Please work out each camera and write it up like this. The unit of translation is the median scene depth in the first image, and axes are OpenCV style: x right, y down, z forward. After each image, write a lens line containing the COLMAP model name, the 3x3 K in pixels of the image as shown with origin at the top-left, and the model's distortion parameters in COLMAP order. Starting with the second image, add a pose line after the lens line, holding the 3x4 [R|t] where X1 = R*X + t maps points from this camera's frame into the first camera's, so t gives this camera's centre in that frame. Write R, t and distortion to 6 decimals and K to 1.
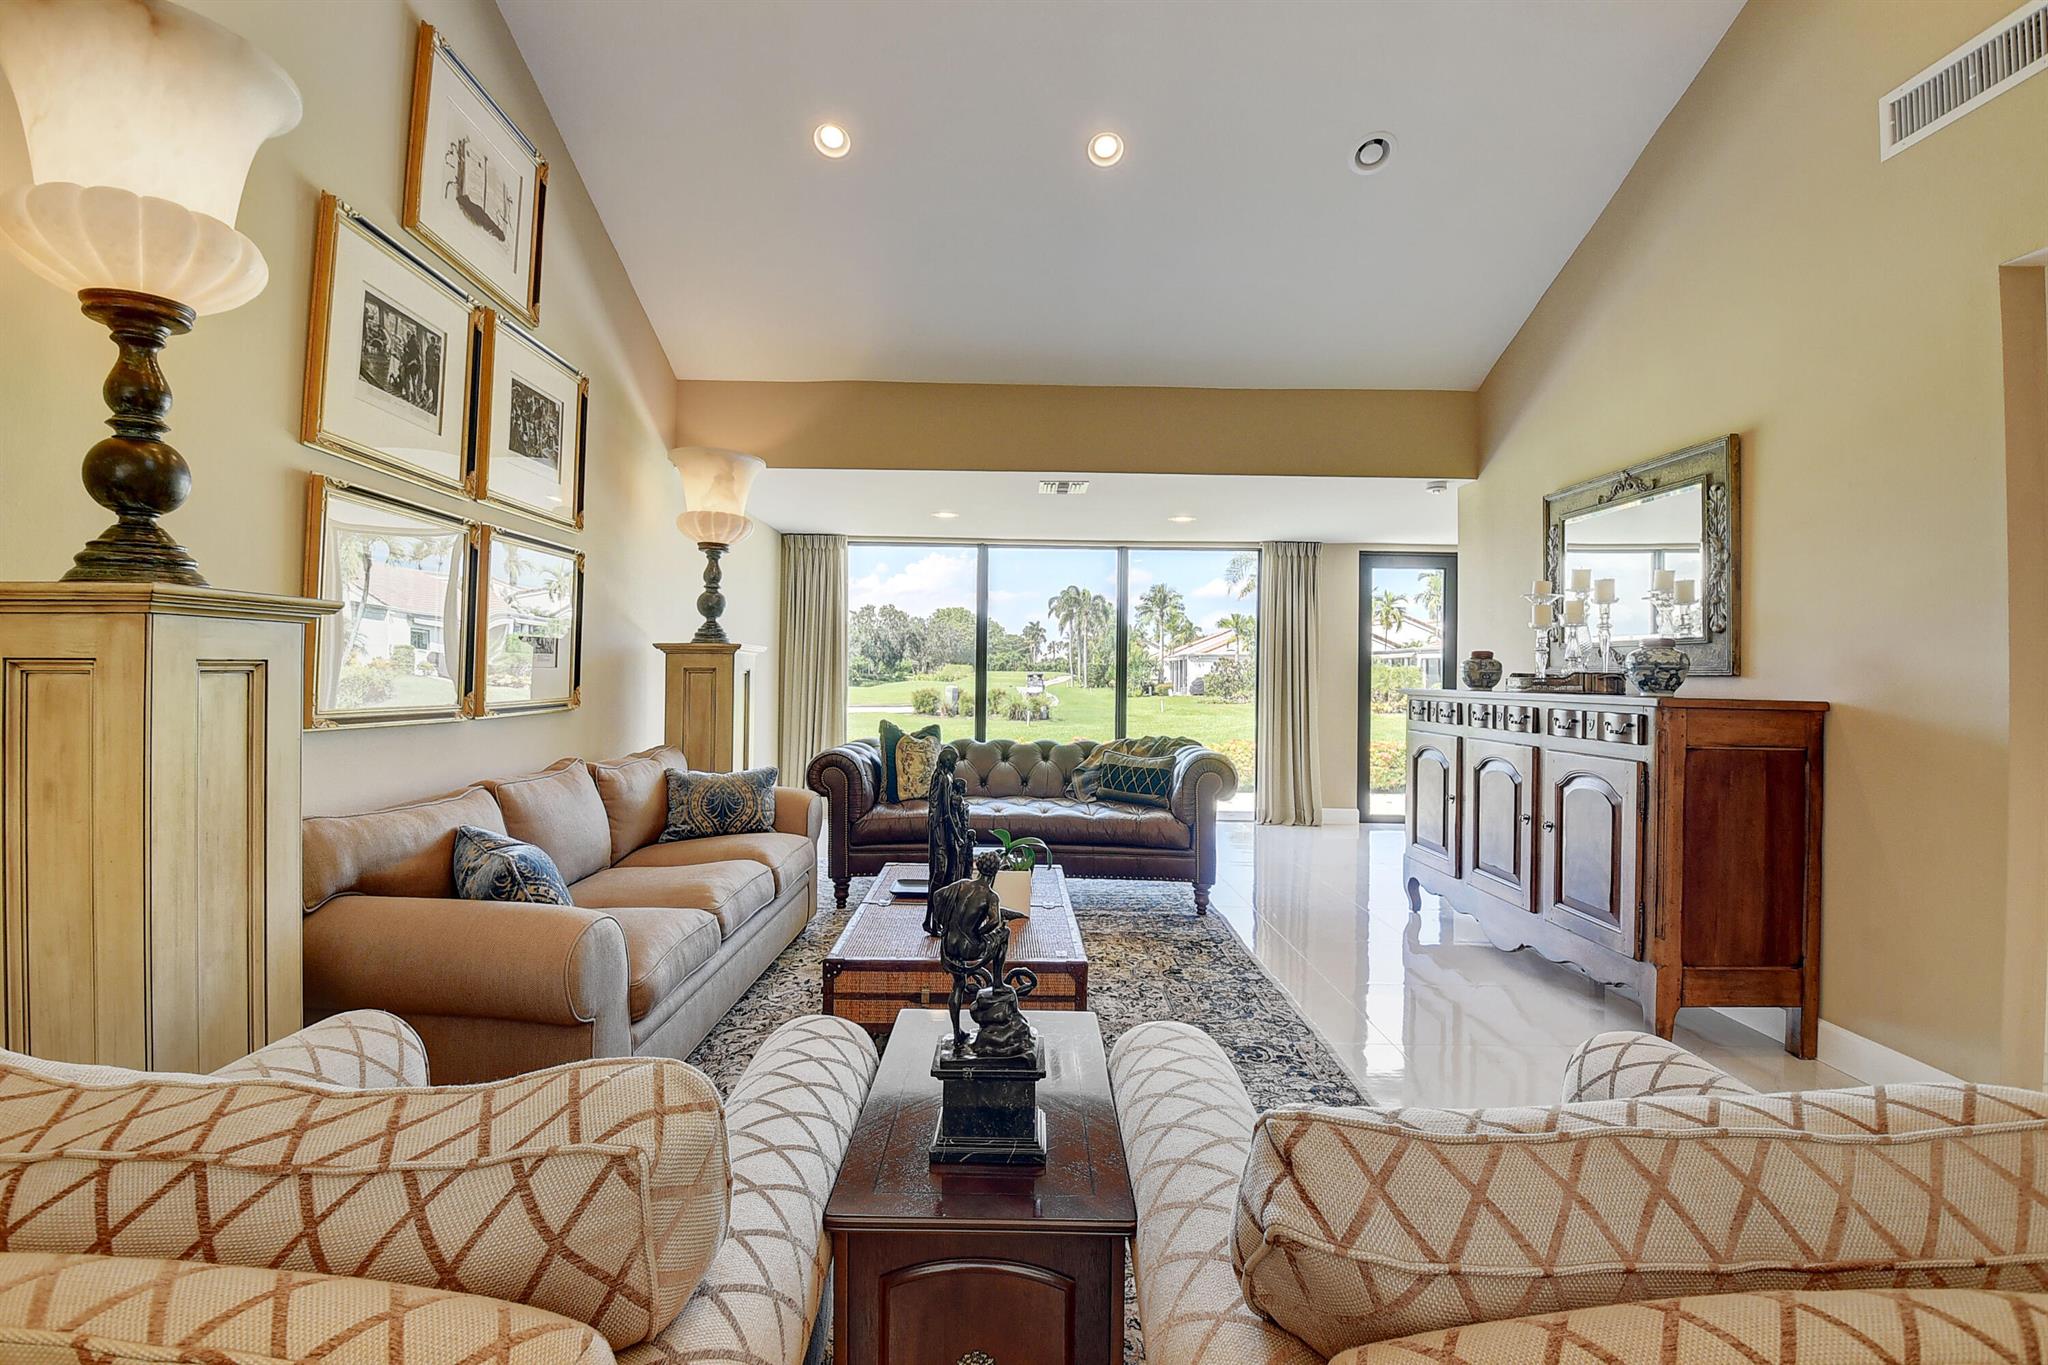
lens RADIAL K [[898.0, 0, 1016.2], [0, 898.0, 663.9], [0, 0, 1]] dist [0.019447, -0.030307]
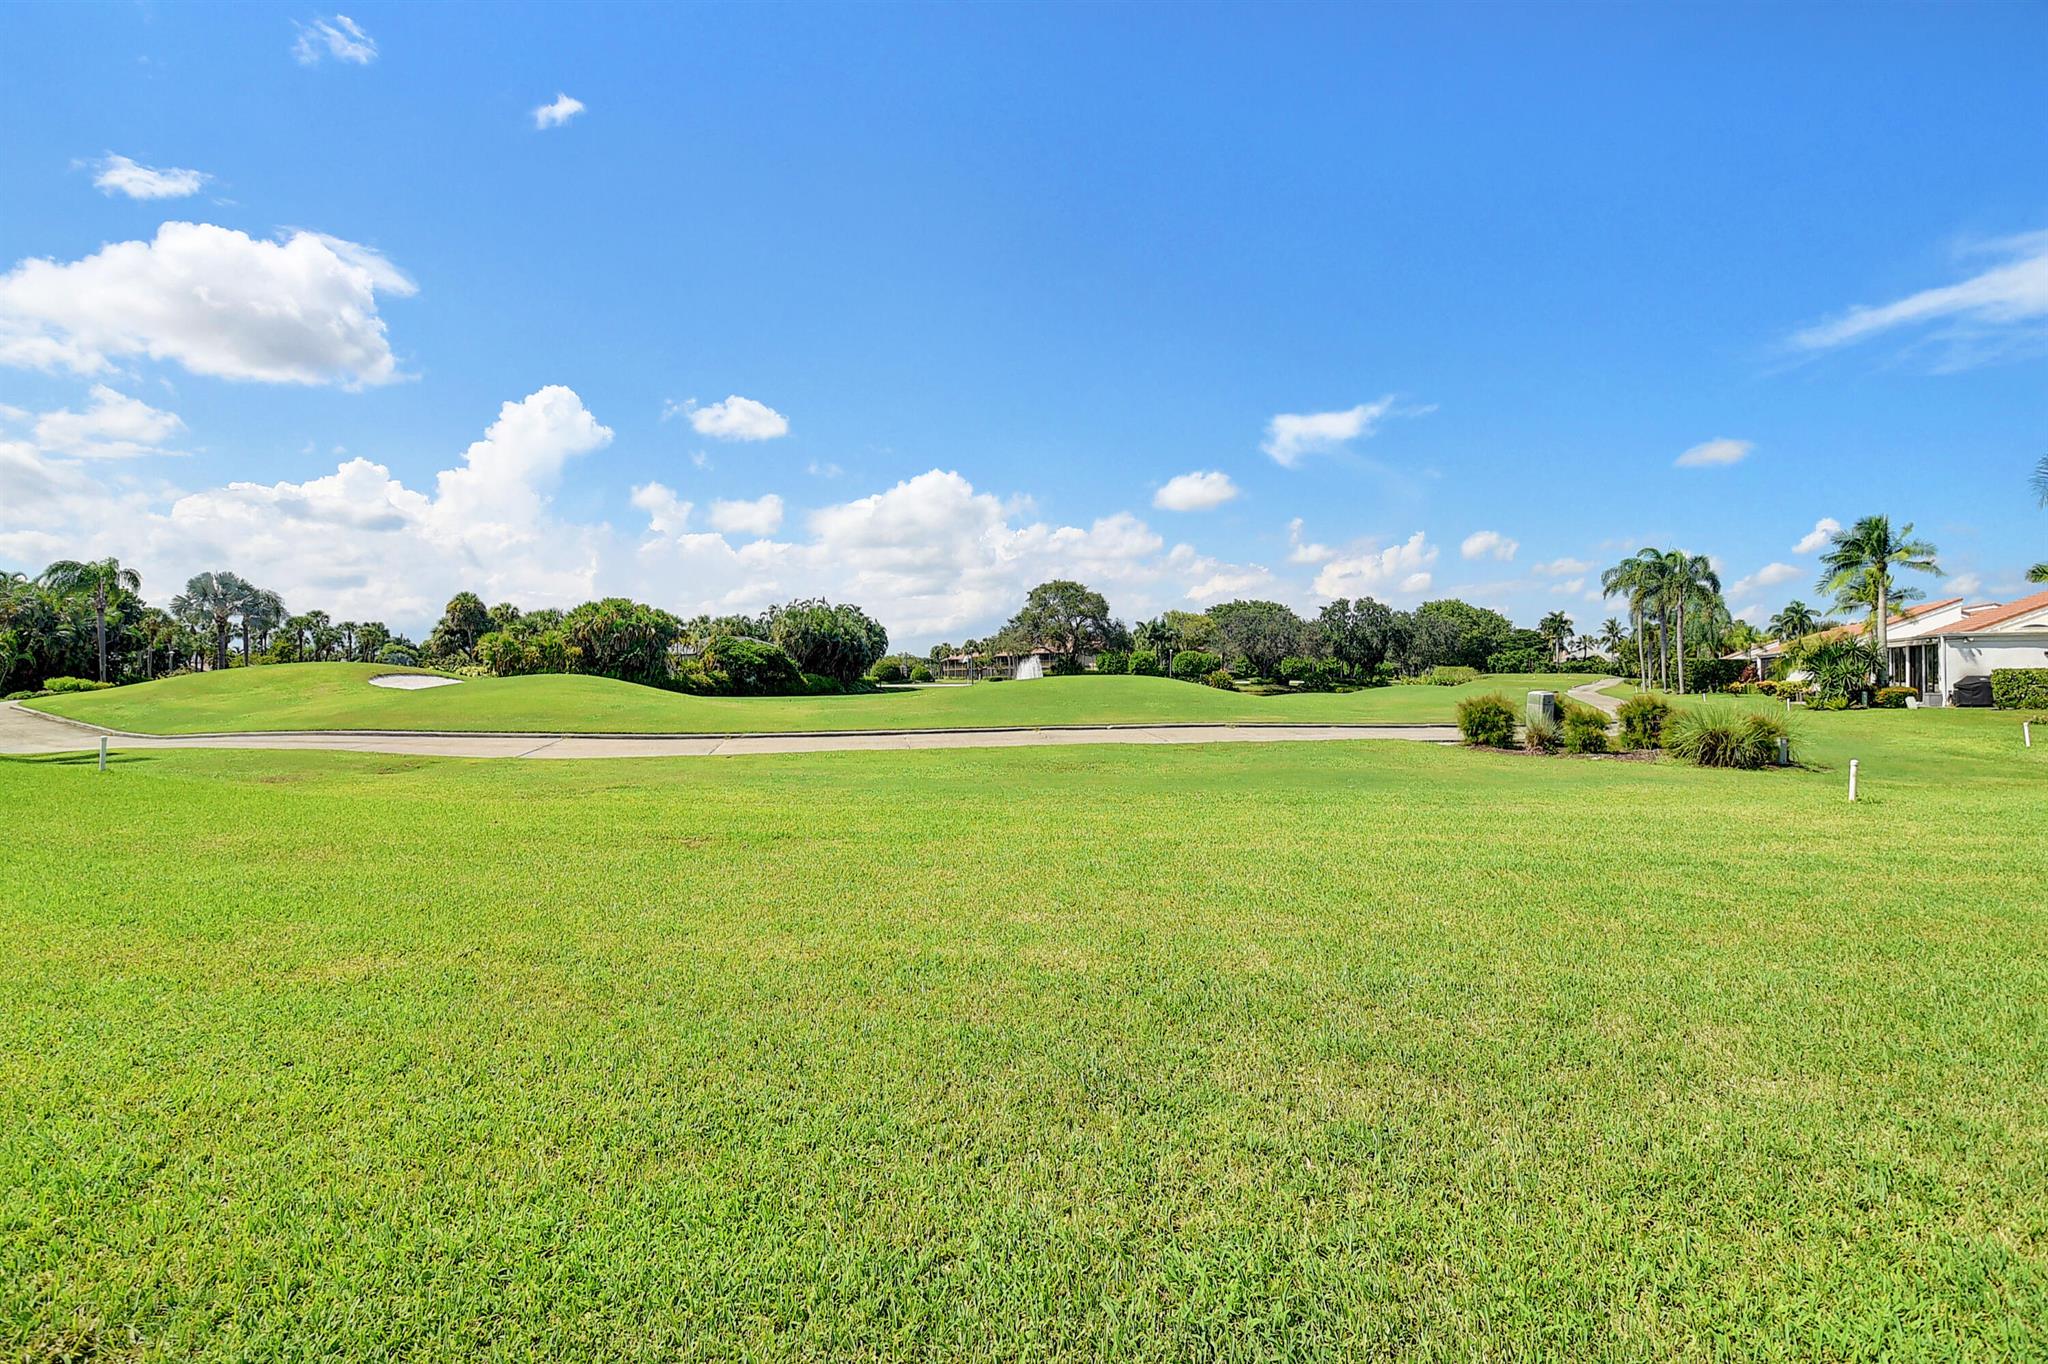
lens RADIAL K [[898.2, 0, 1013.9], [0, 898.2, 657.5], [0, 0, 1]] dist [0.030699, -0.041662]
pose [[0.873642, -0.023992, -0.485977, -0.811807], [0.017042, 0.999680, -0.018717, 0.085066], [0.486270, 0.008070, 0.873771, 3.638100]]
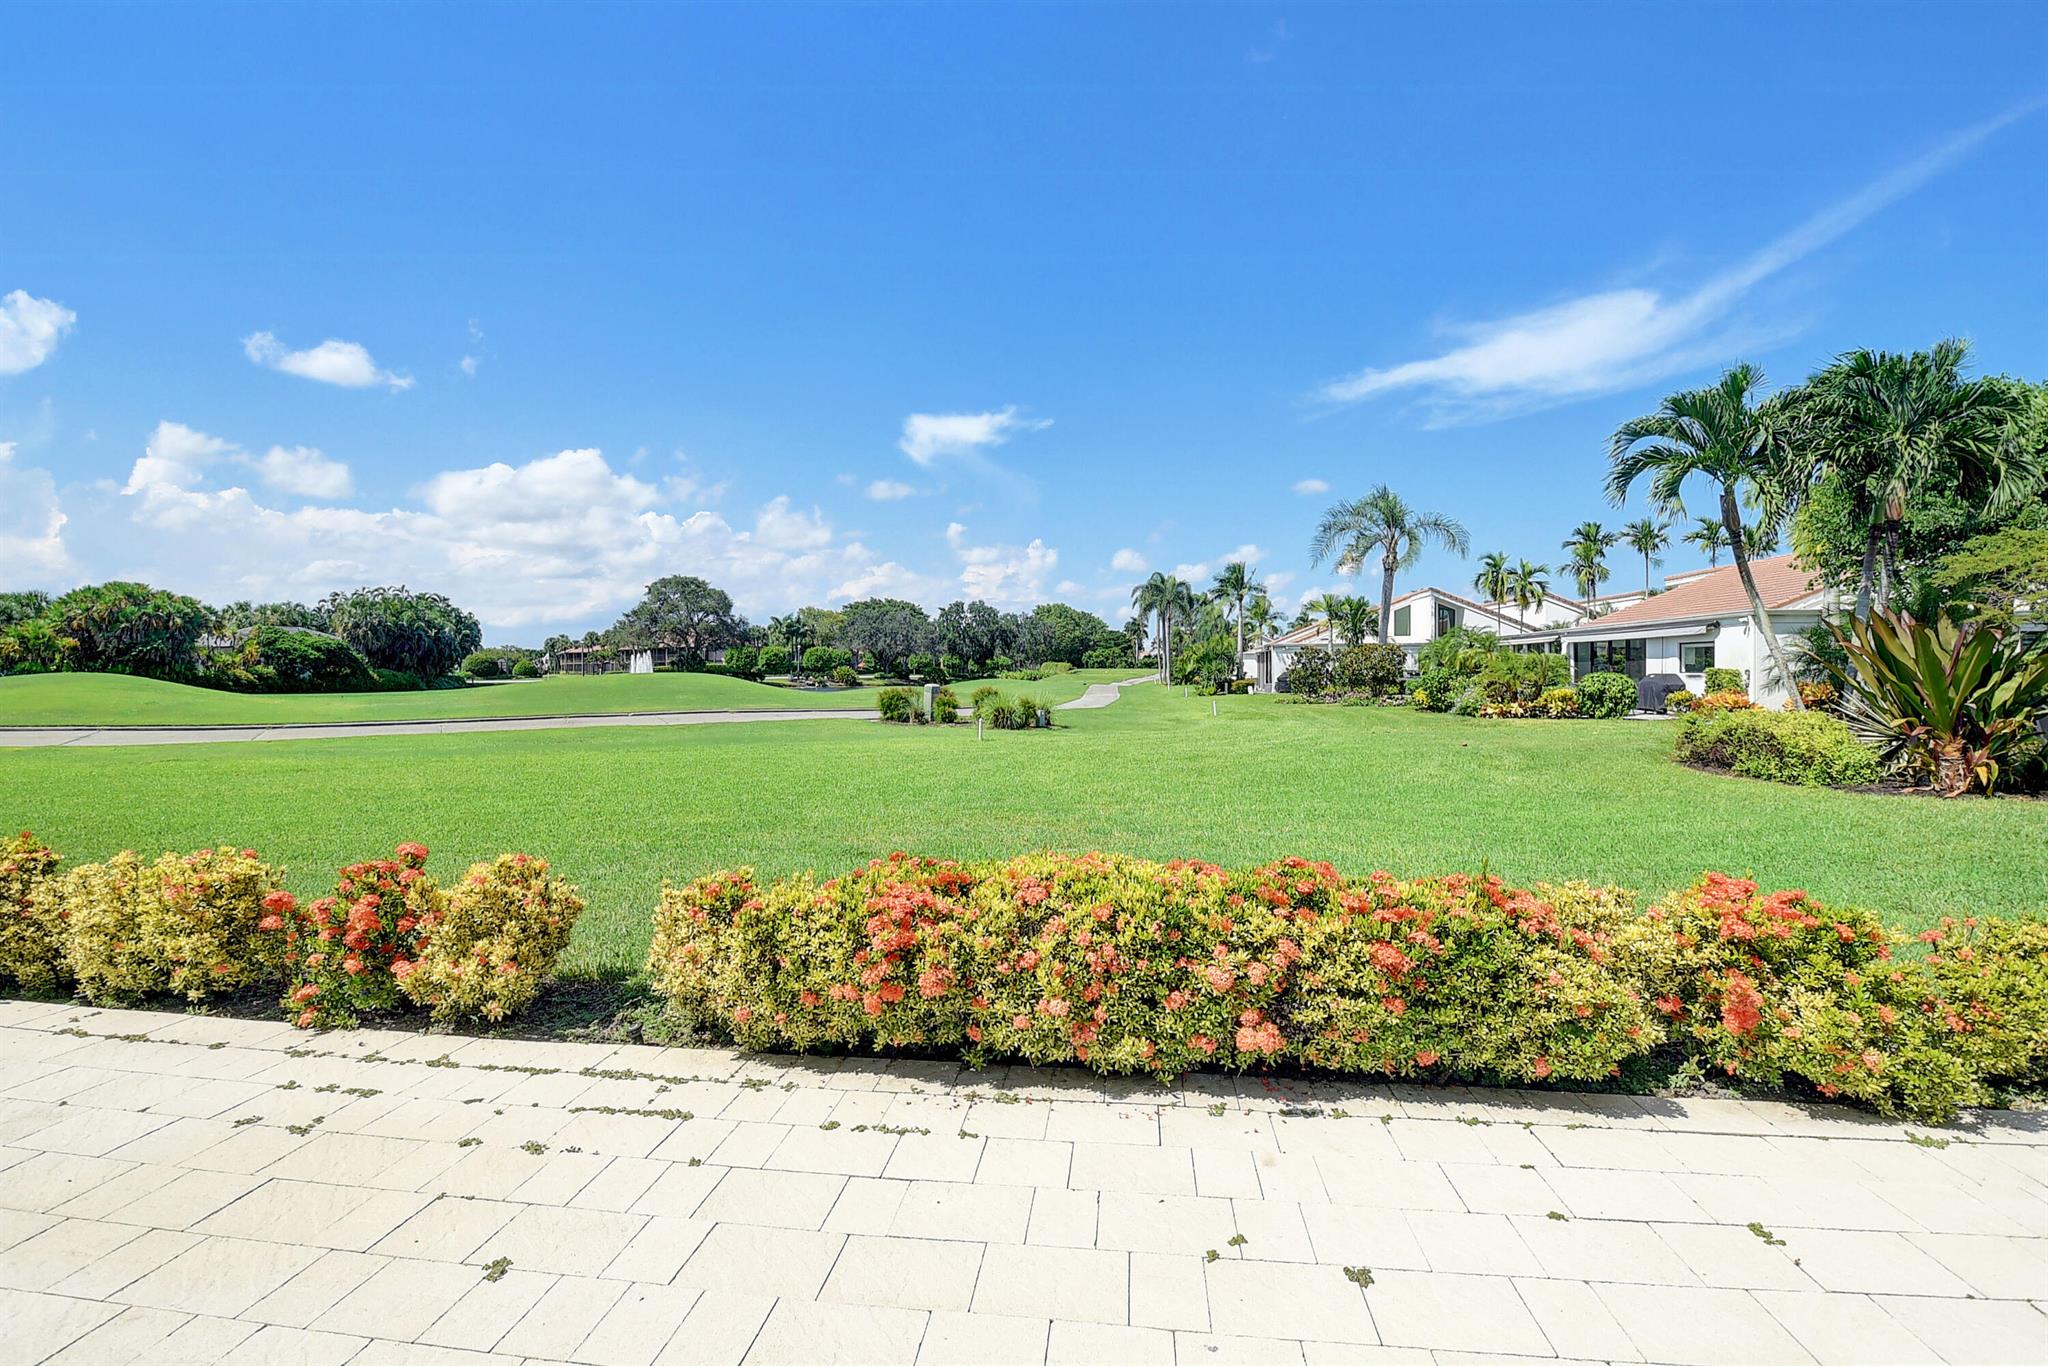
lens RADIAL K [[898.0, 0, 1016.2], [0, 898.0, 664.4], [0, 0, 1]] dist [0.019447, -0.030307]
pose [[0.991918, -0.014423, -0.126057, 0.918713], [0.014792, 0.999889, 0.001994, 0.056687], [0.126014, -0.003842, 0.992021, 2.065814]]
